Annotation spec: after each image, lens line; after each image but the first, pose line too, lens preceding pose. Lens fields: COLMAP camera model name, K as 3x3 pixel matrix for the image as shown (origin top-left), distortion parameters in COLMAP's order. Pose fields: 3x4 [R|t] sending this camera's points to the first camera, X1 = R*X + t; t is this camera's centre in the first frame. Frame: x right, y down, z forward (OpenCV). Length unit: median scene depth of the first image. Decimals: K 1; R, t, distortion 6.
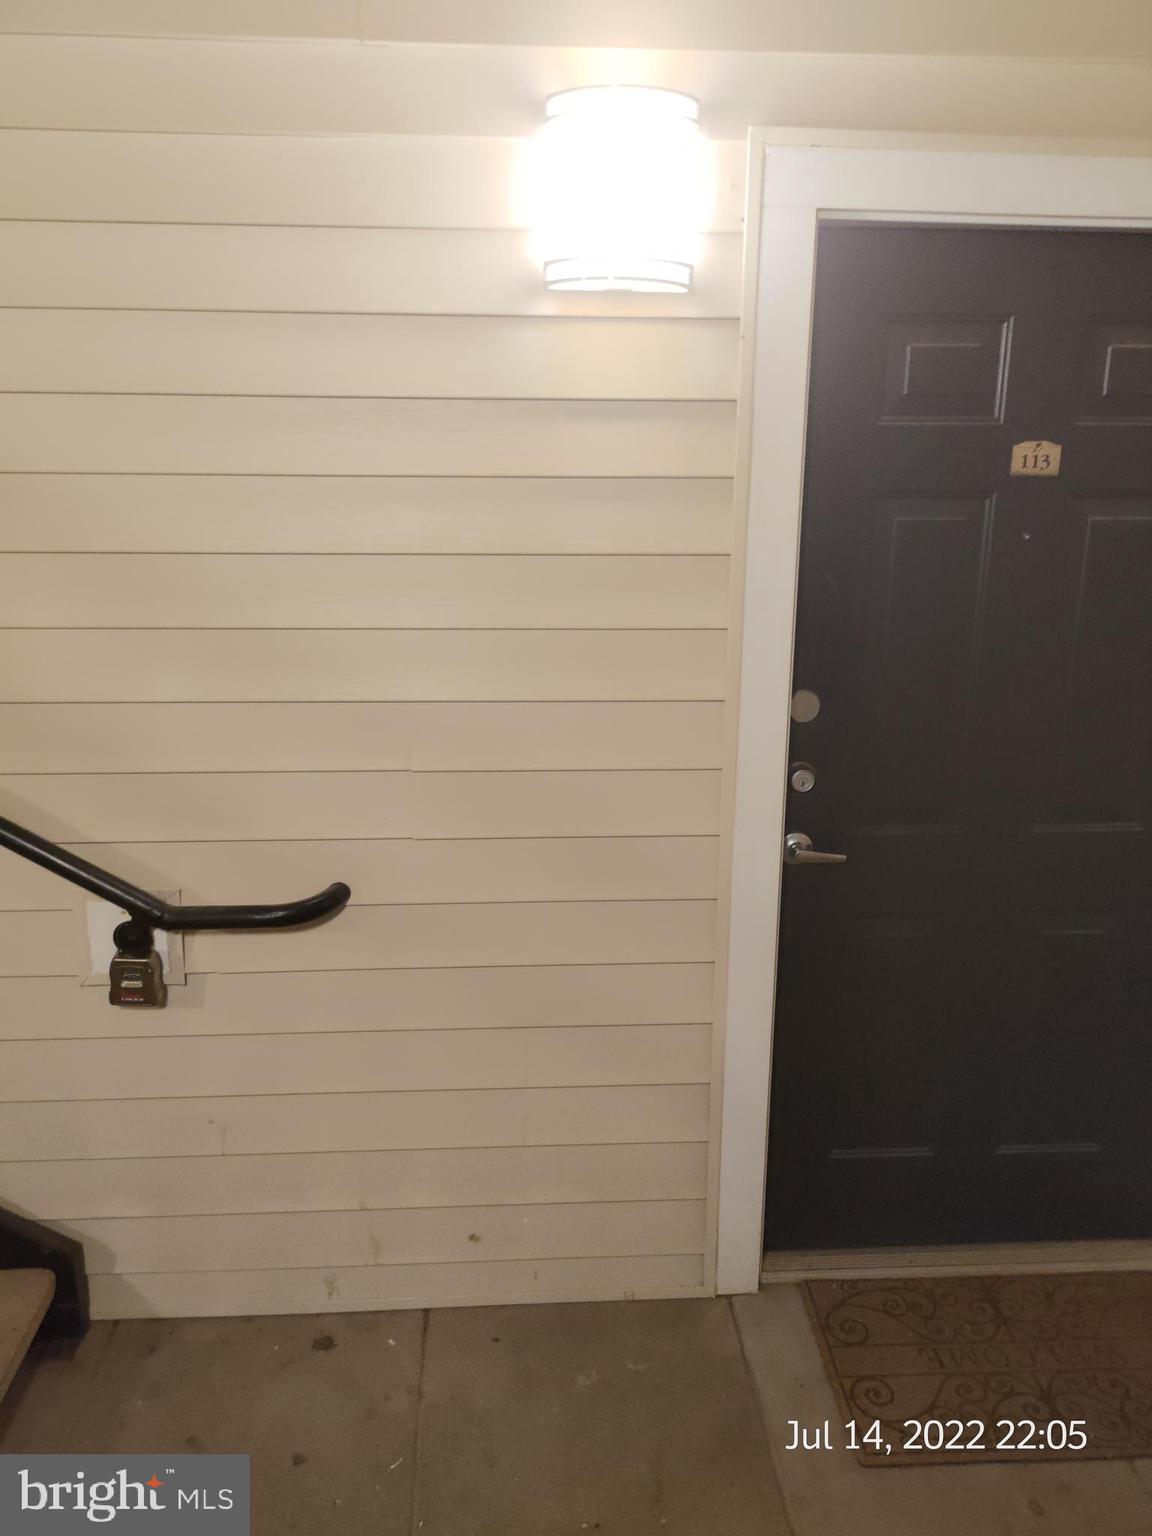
lens RADIAL K [[1124.3, 0, 576.0], [0, 1124.3, 768.0], [0, 0, 1]] dist [0.028744, -0.004287]
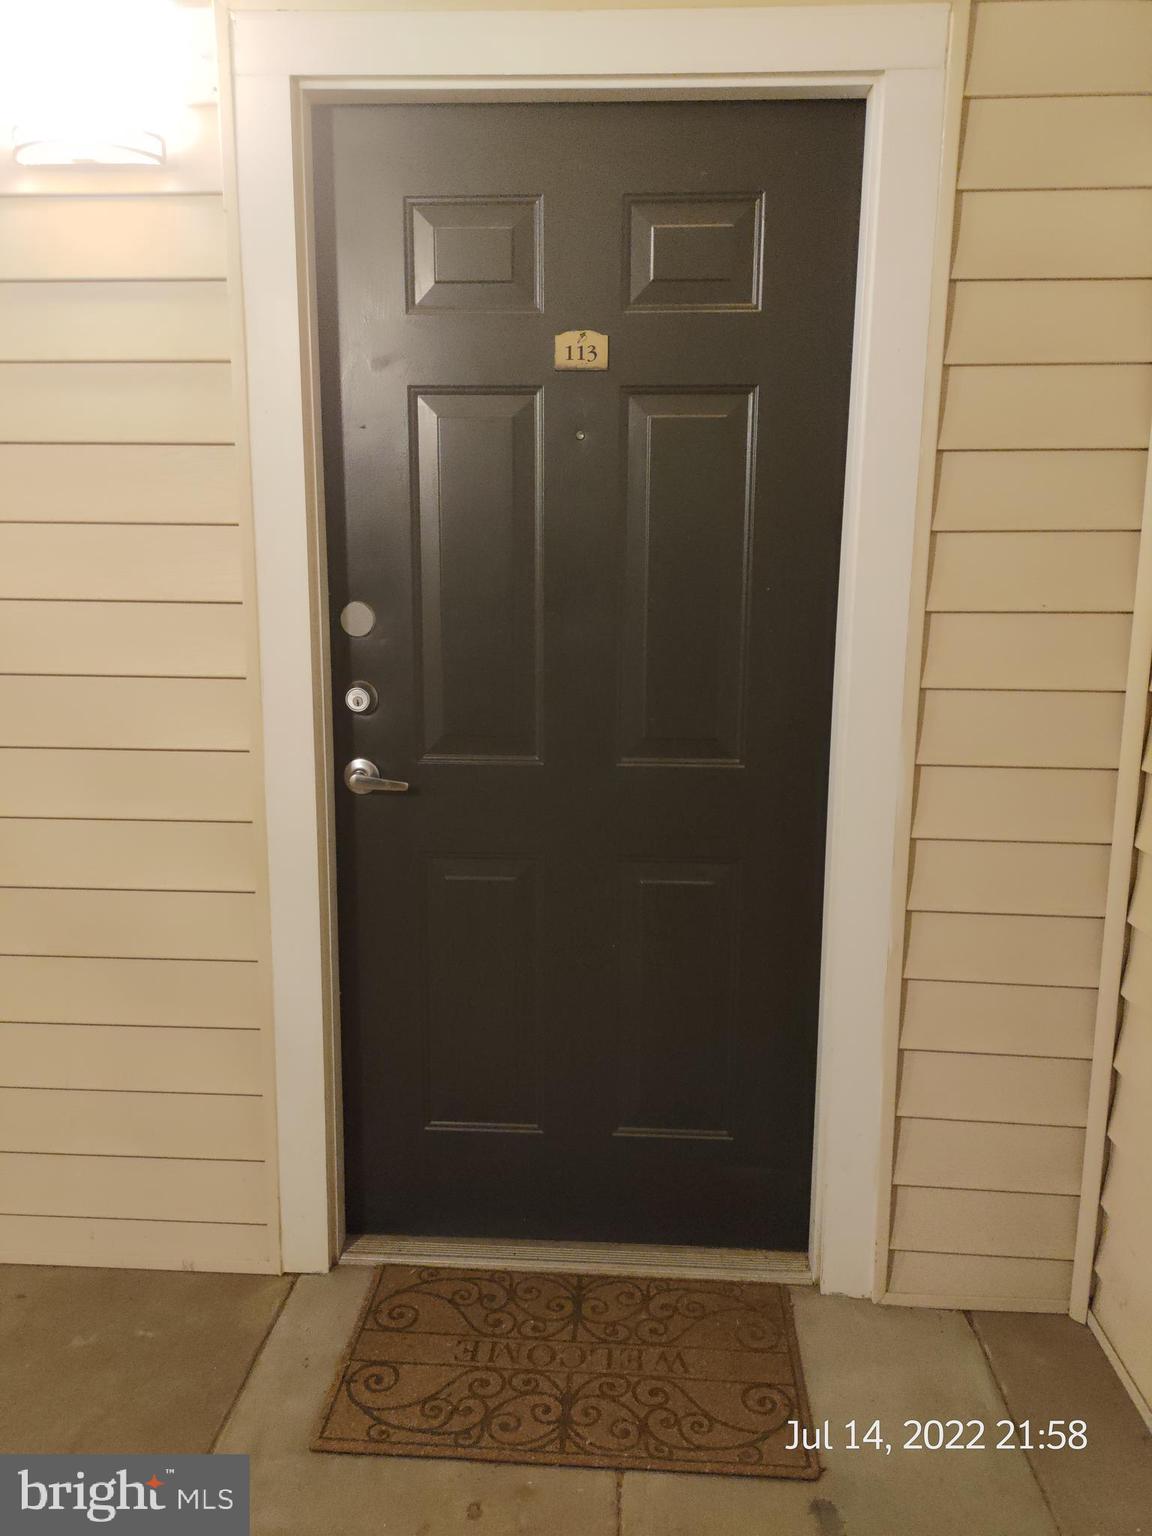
lens RADIAL K [[1124.3, 0, 576.0], [0, 1124.3, 768.0], [0, 0, 1]] dist [0.028744, -0.004287]
pose [[0.992728, 0.023119, -0.118134, 0.500961], [-0.032070, 0.996710, -0.074439, 0.133633], [0.116025, 0.077686, 0.990204, 0.103397]]
